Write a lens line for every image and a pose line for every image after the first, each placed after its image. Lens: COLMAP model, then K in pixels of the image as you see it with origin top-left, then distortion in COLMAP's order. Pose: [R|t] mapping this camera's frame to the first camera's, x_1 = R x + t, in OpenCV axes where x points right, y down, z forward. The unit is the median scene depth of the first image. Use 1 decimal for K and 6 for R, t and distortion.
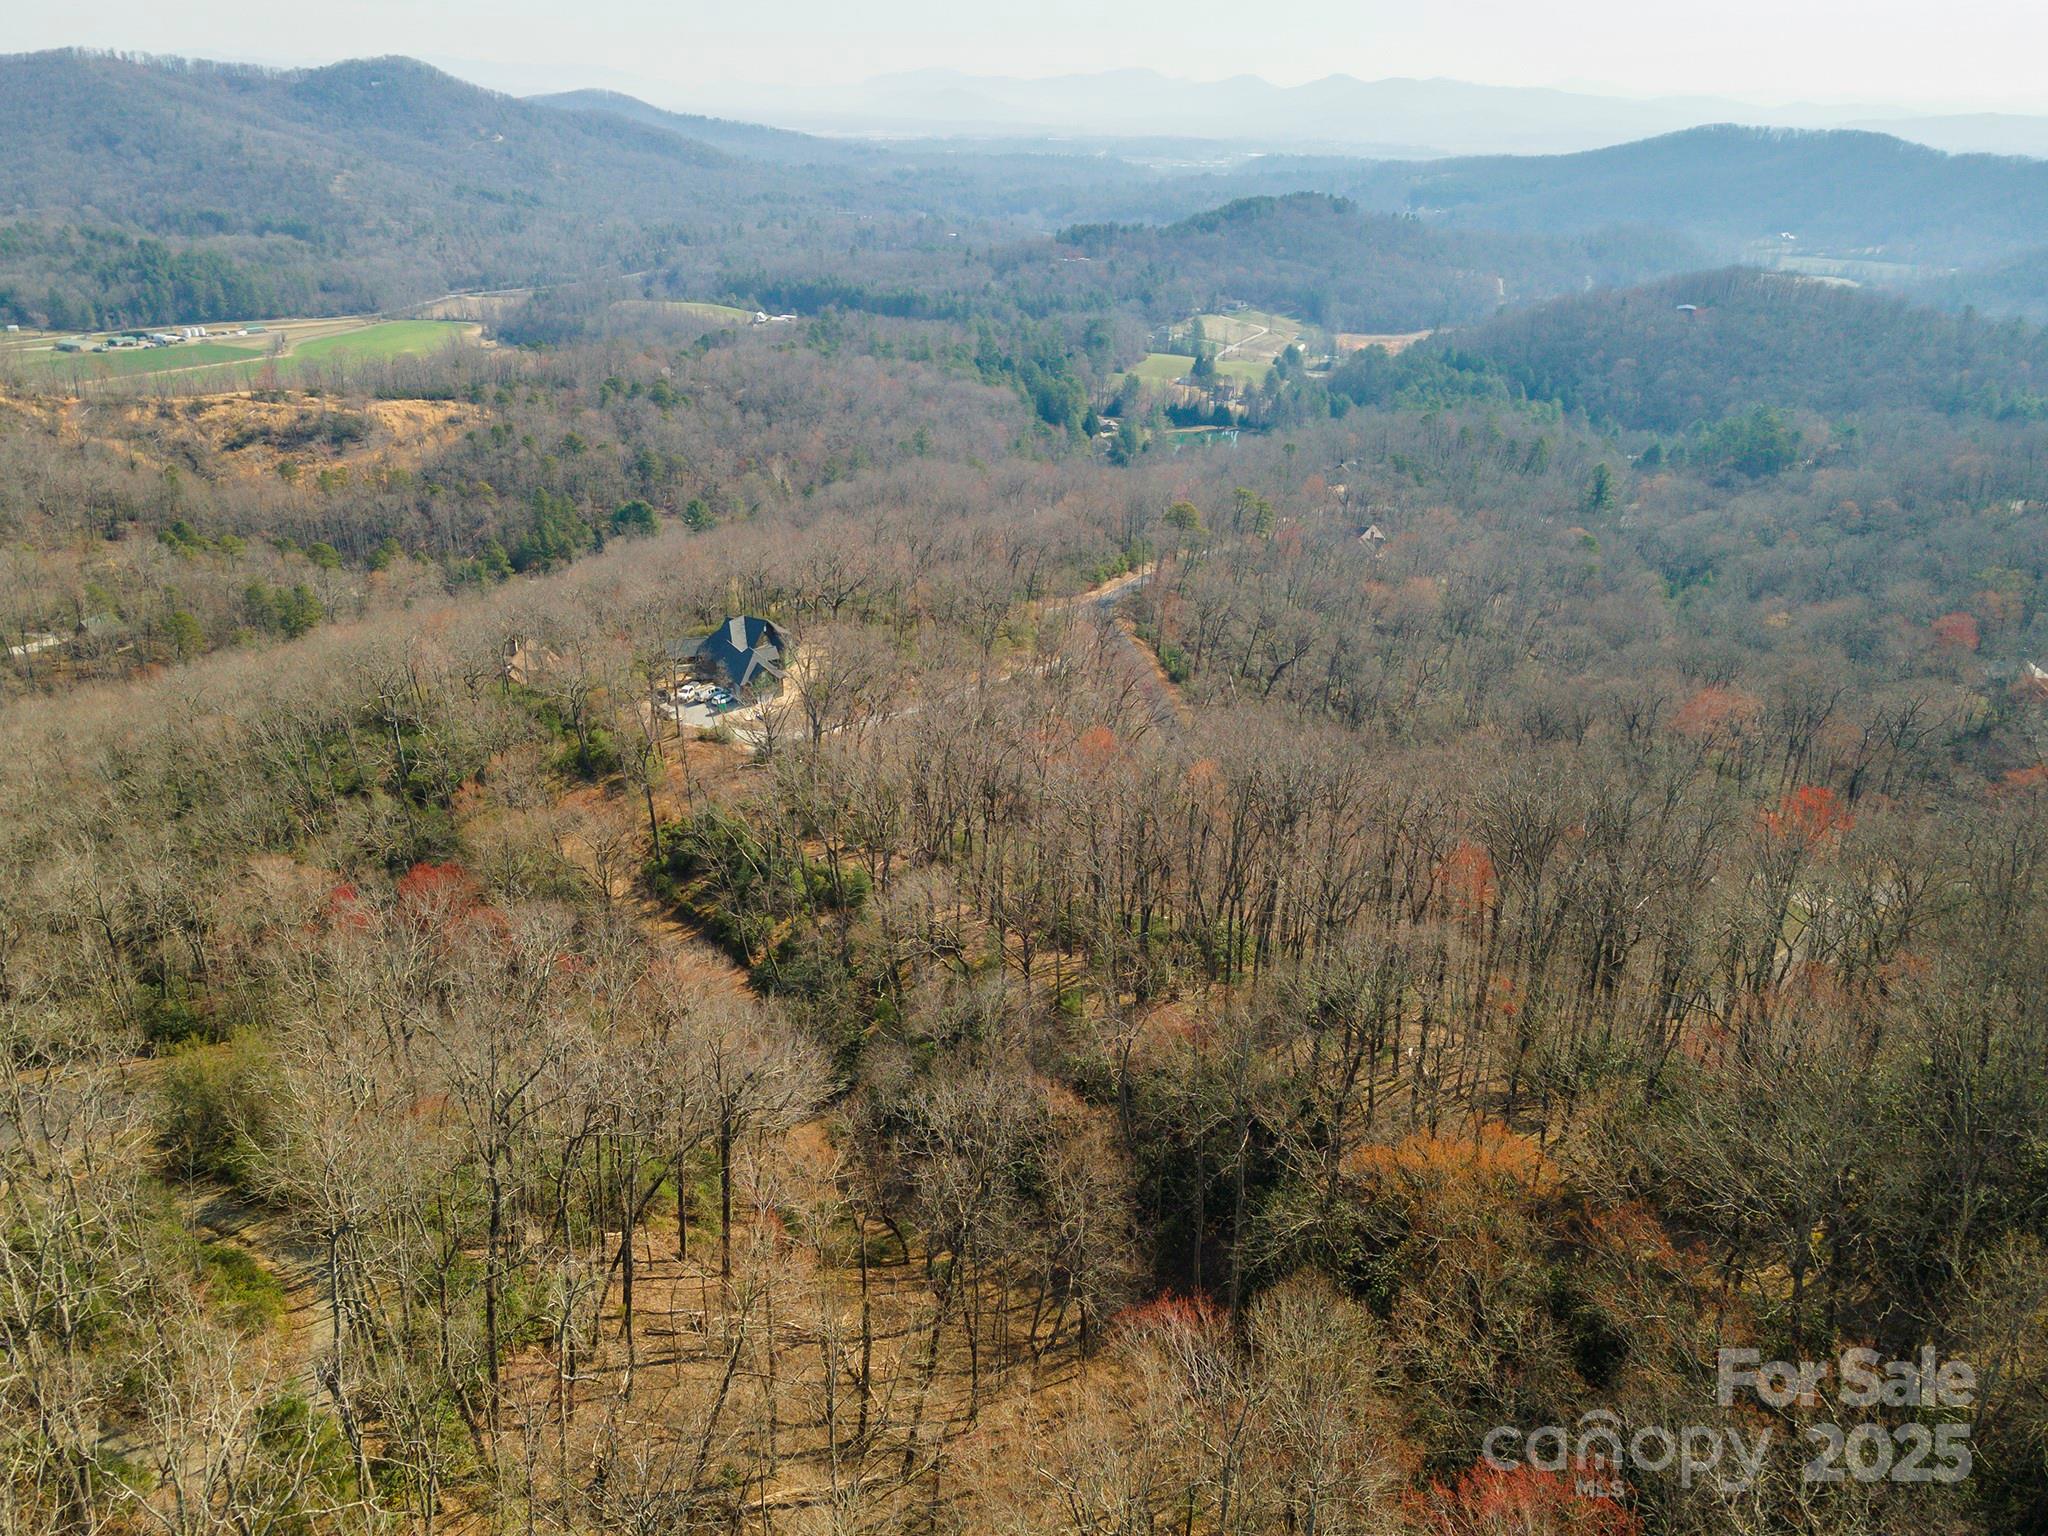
lens RADIAL K [[1476.8, 0, 1016.1], [0, 1476.8, 762.3], [0, 0, 1]] dist [0.035427, 0.031704]
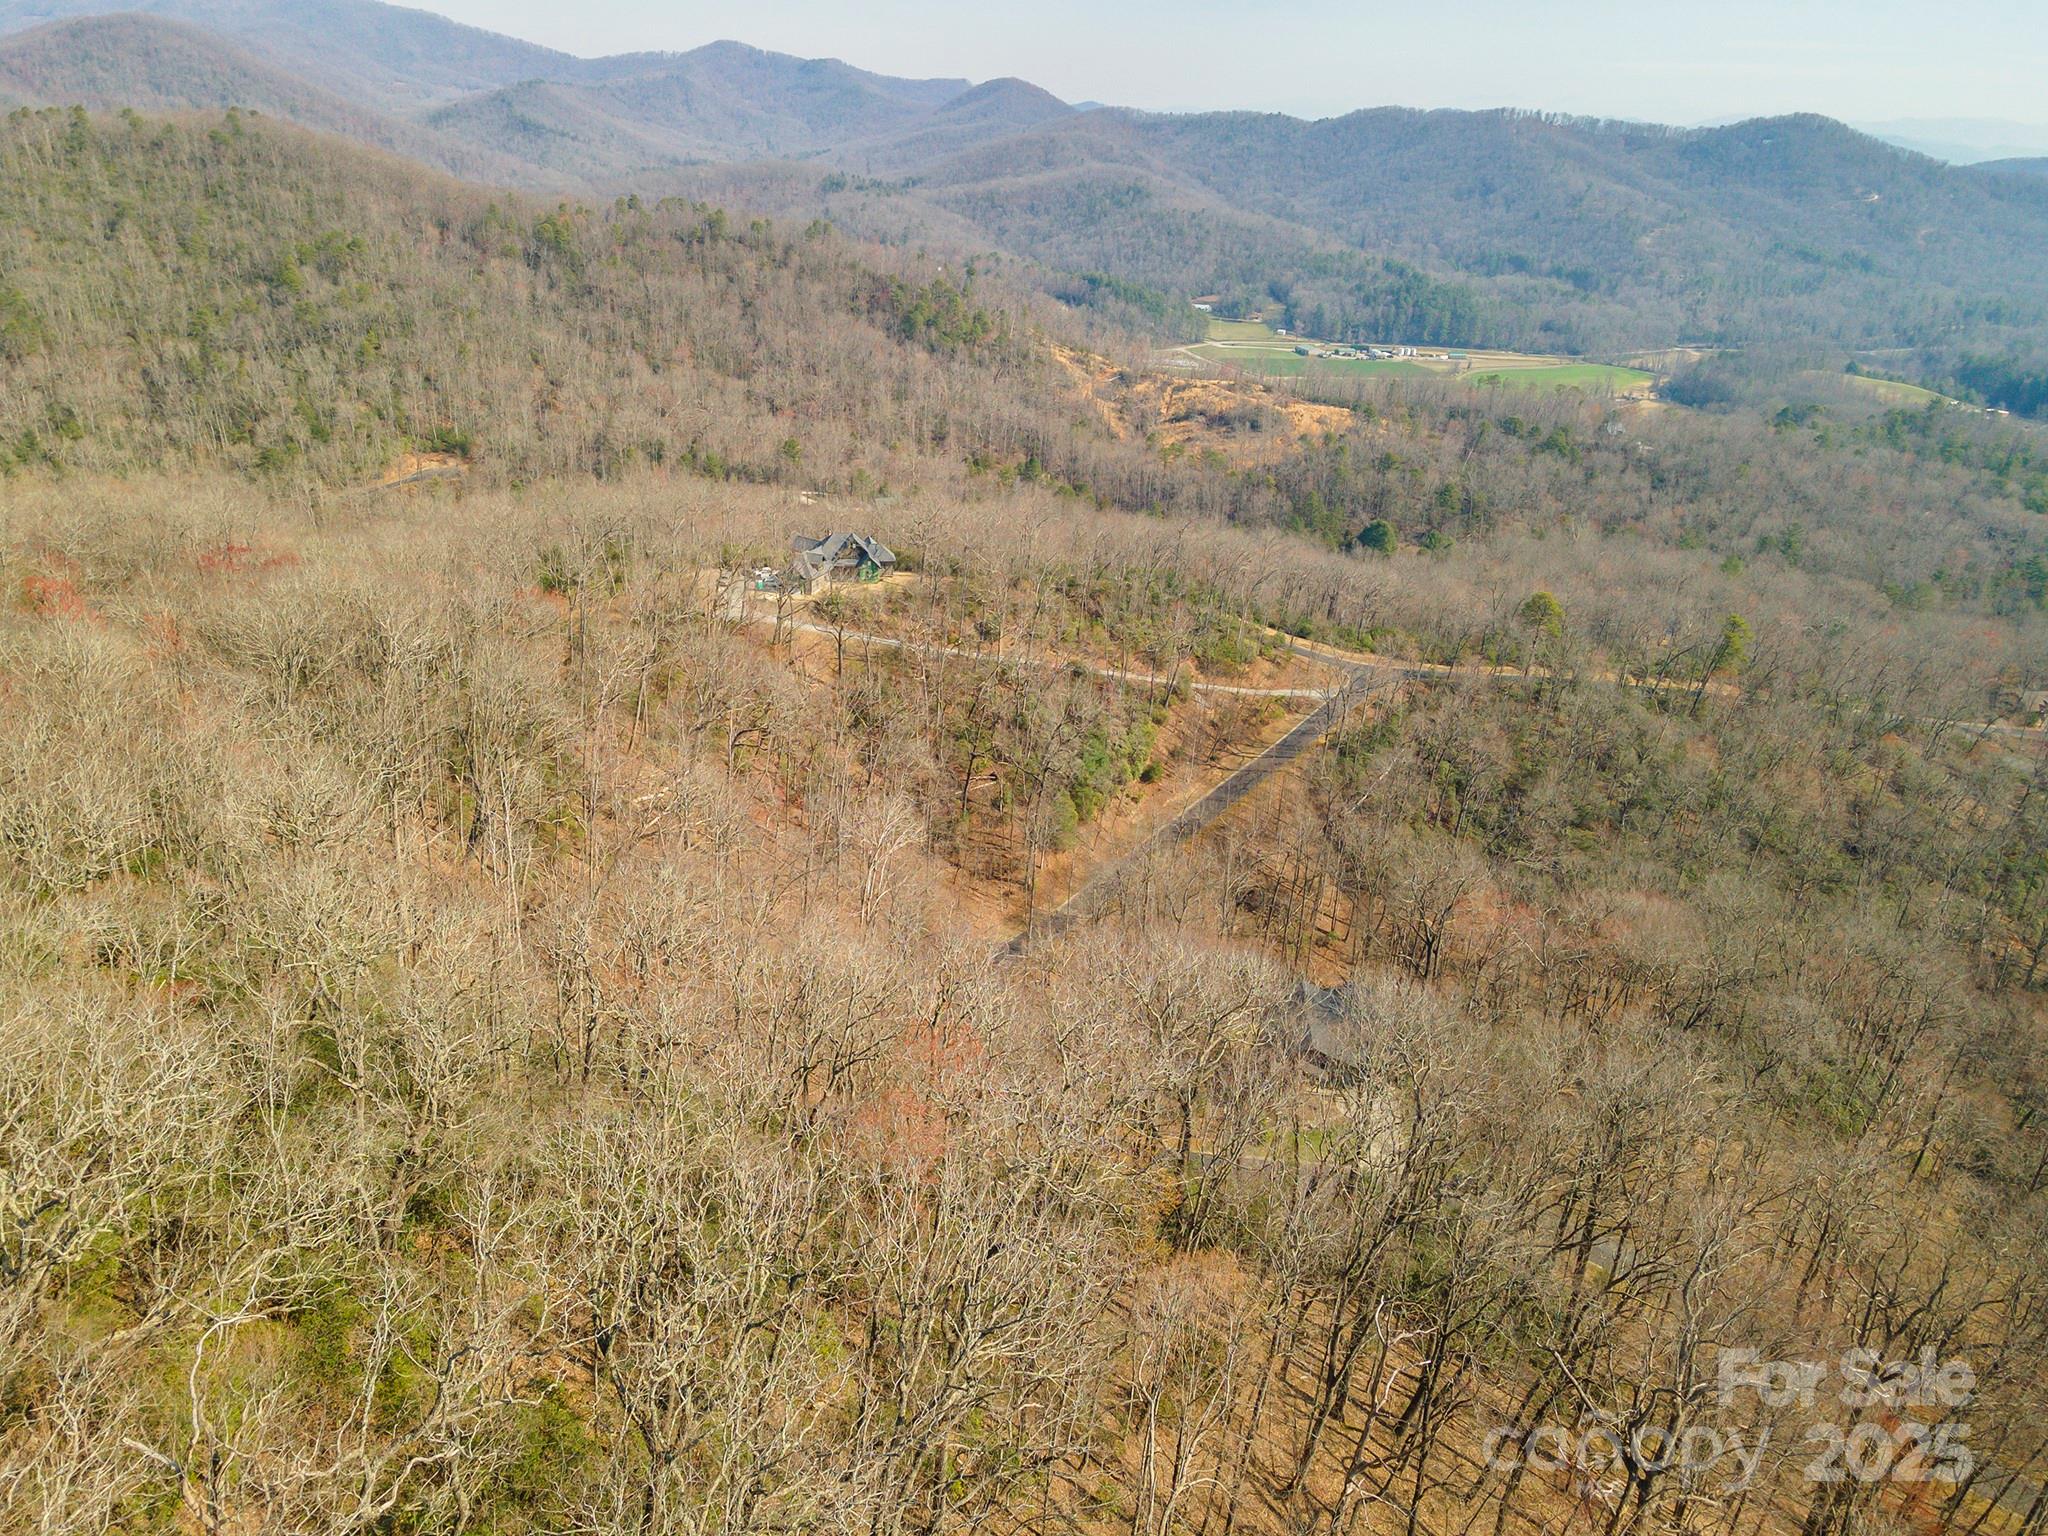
lens RADIAL K [[1476.8, 0, 1019.1], [0, 1476.8, 769.5], [0, 0, 1]] dist [0.035427, 0.031704]
pose [[0.638180, 0.326492, -0.697230, 0.152636], [-0.347635, 0.930249, 0.117416, -0.020138], [0.686933, 0.167449, 0.707167, 0.050399]]
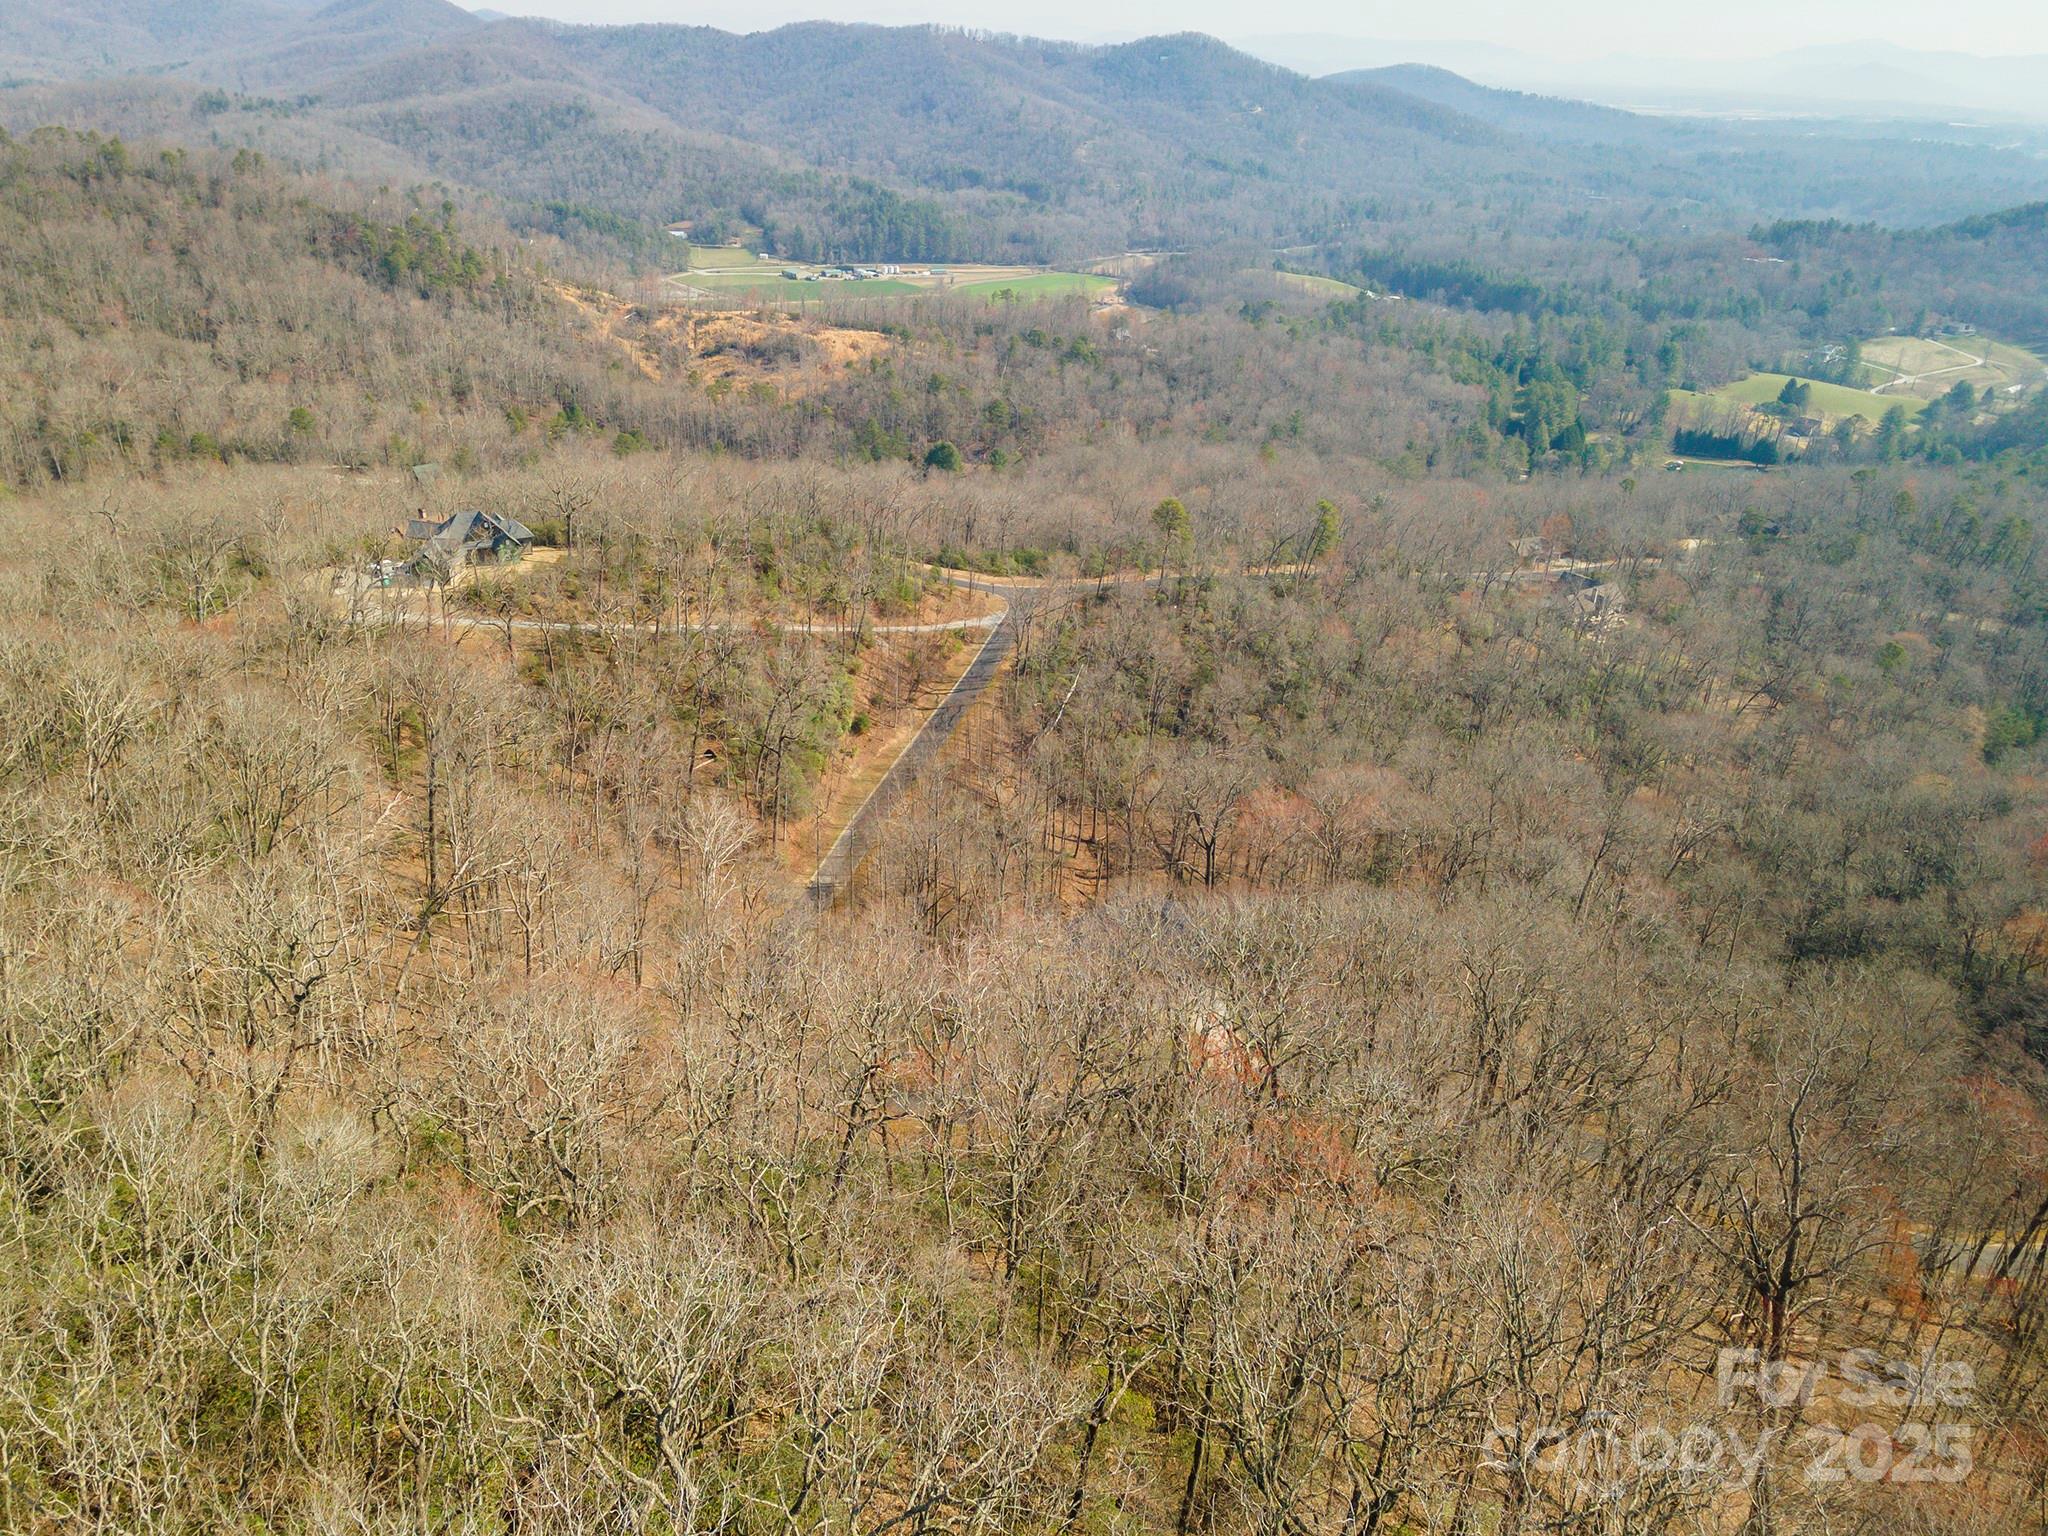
lens RADIAL K [[1476.8, 0, 1017.6], [0, 1476.8, 761.3], [0, 0, 1]] dist [0.035427, 0.031704]
pose [[0.865378, 0.231764, -0.444304, 0.130435], [-0.226330, 0.971805, 0.066098, -0.015189], [0.447096, 0.043360, 0.893434, 0.037836]]
